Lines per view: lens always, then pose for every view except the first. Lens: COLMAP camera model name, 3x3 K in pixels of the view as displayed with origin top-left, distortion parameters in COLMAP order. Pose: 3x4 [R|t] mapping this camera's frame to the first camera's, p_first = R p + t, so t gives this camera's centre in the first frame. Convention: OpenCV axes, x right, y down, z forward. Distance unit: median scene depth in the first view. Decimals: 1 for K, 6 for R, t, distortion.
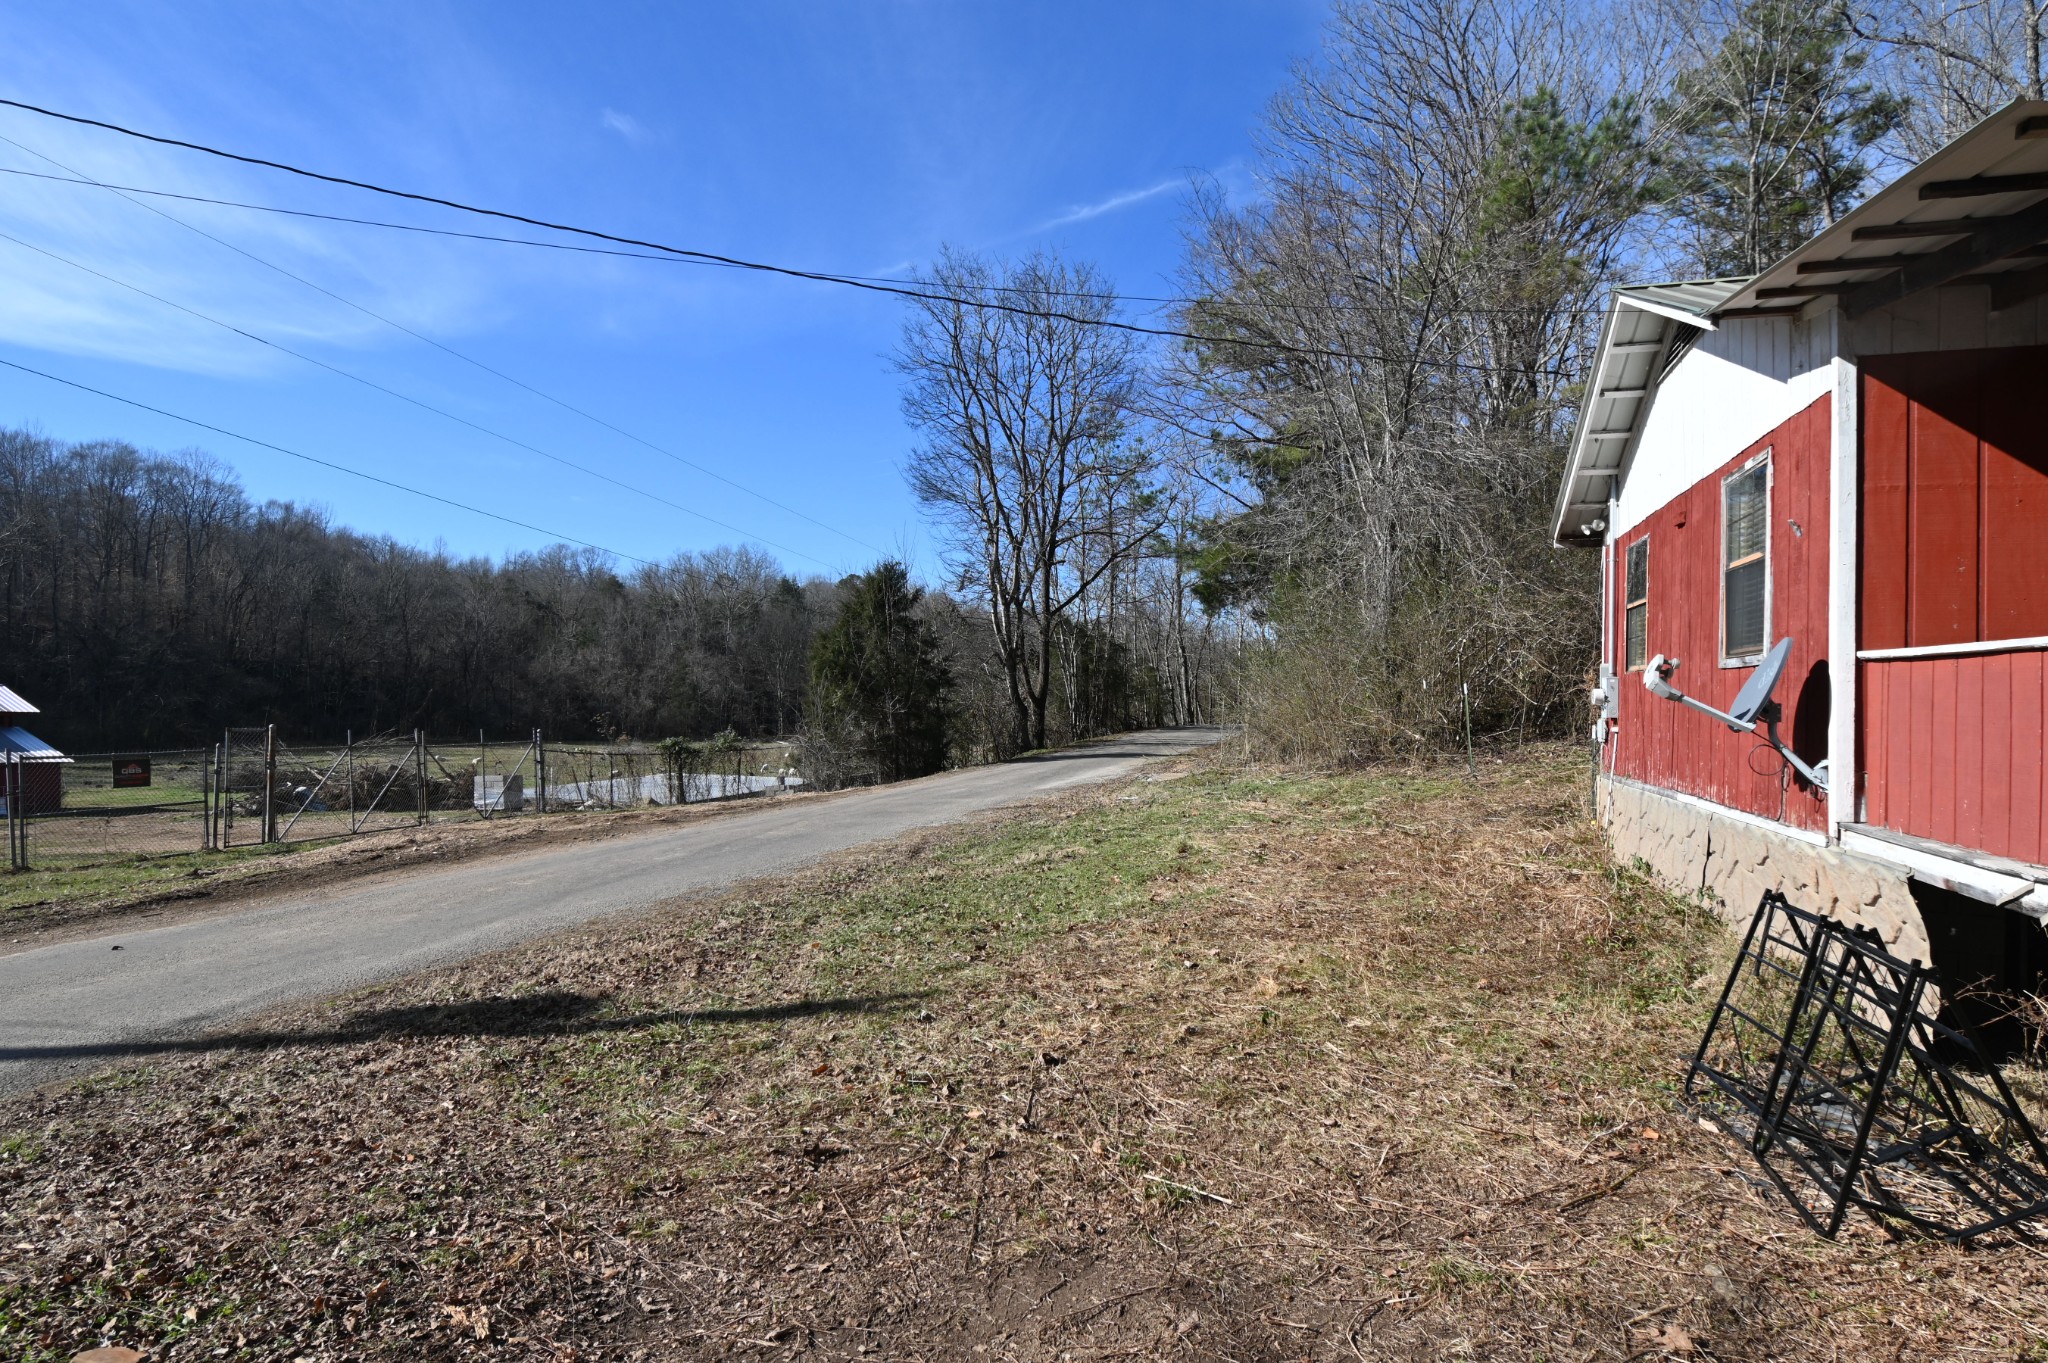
lens RADIAL K [[1129.8, 0, 1024.5], [0, 1129.8, 682.1], [0, 0, 1]] dist [-0.003024, -0.000485]
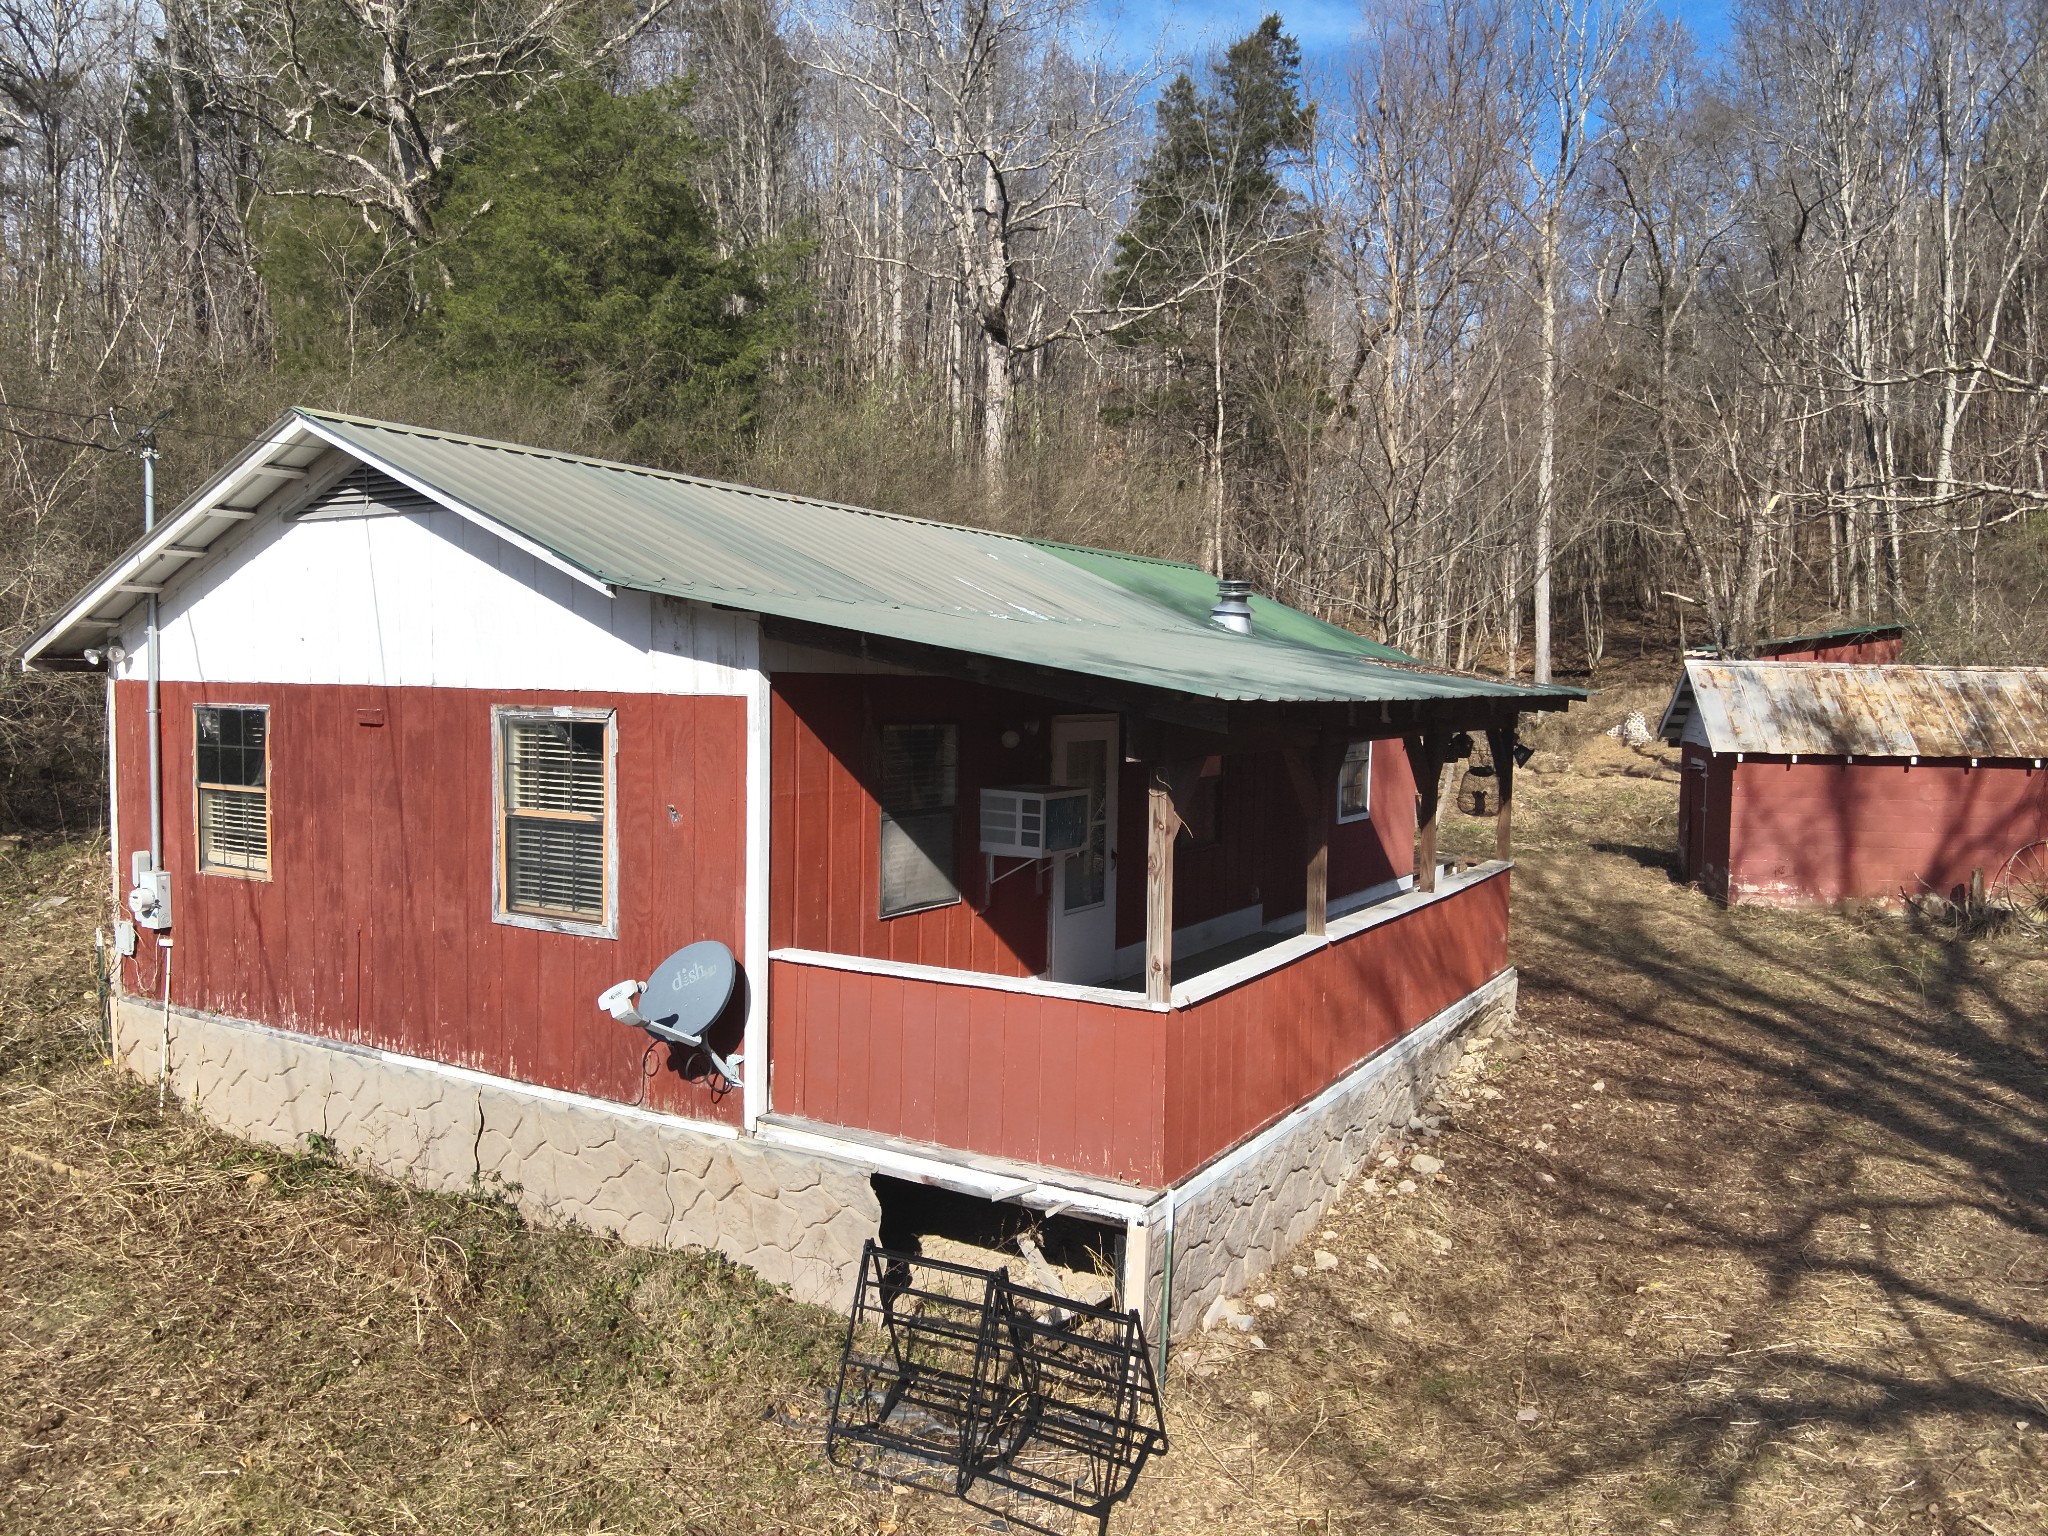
lens RADIAL K [[1528.5, 0, 1026.9], [0, 1528.5, 761.1], [0, 0, 1]] dist [0.005266, -0.069492]
pose [[0.228571, -0.073314, 0.970763, -0.547823], [-0.025626, 0.996362, 0.081281, -0.312506], [-0.973190, -0.043455, 0.225861, 0.433141]]
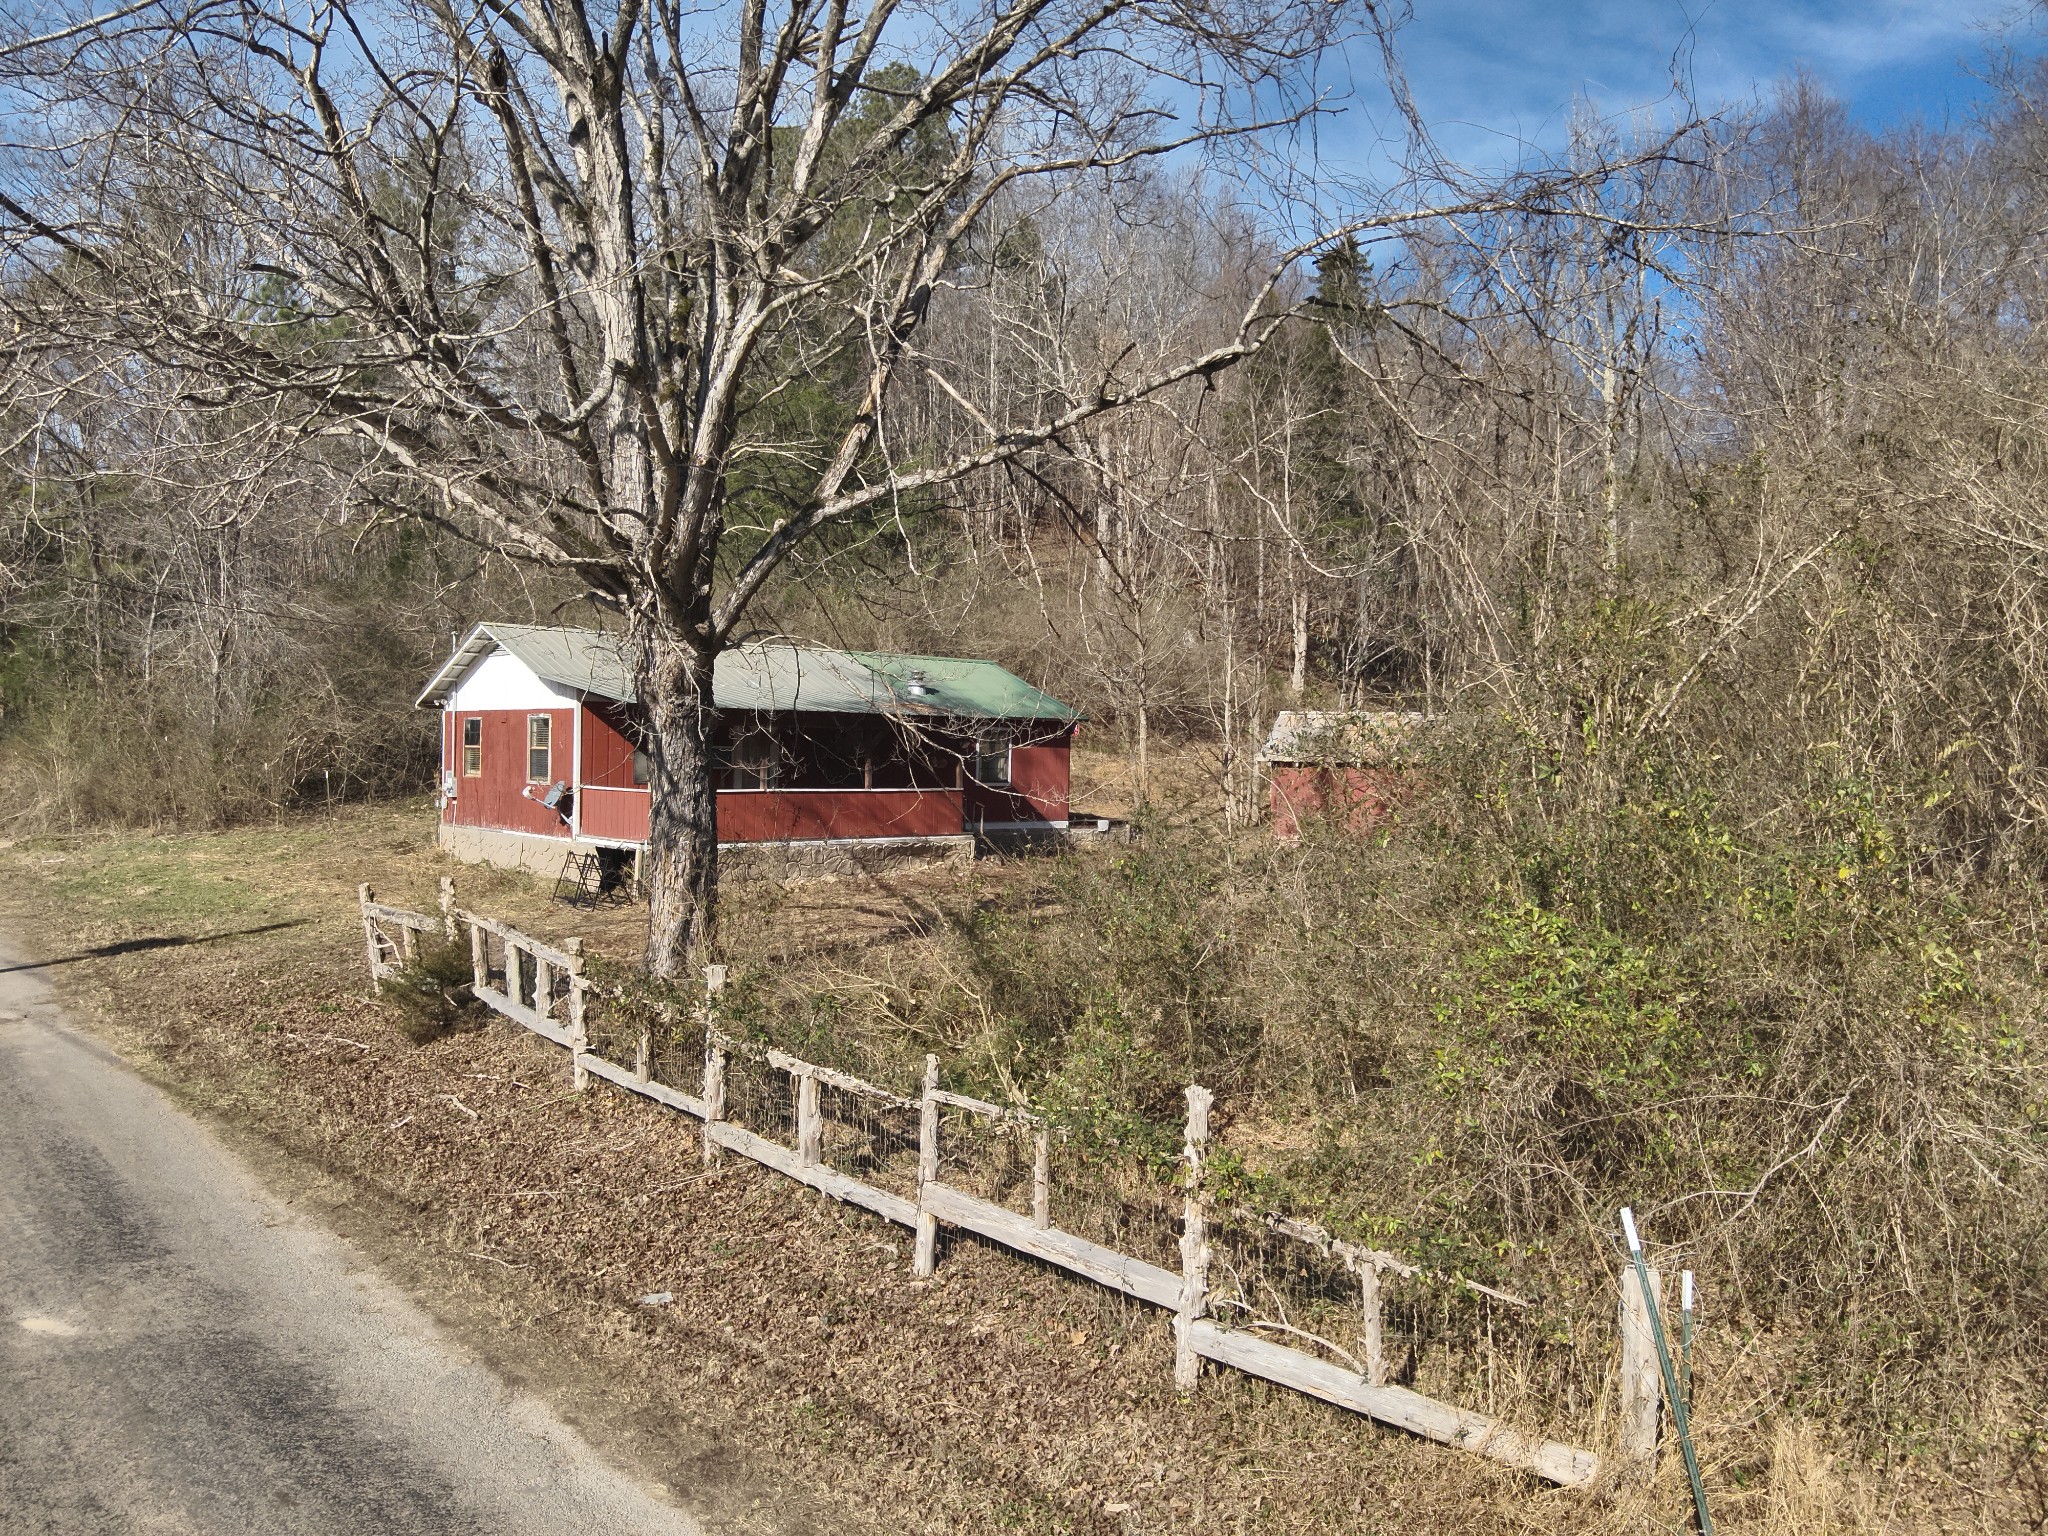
lens RADIAL K [[1528.5, 0, 1027.5], [0, 1528.5, 767.2], [0, 0, 1]] dist [0.005266, -0.069492]
pose [[0.511655, -0.020035, 0.858958, -2.520576], [-0.020594, 0.999155, 0.035572, -0.269444], [-0.858944, -0.035890, 0.510810, -2.510293]]
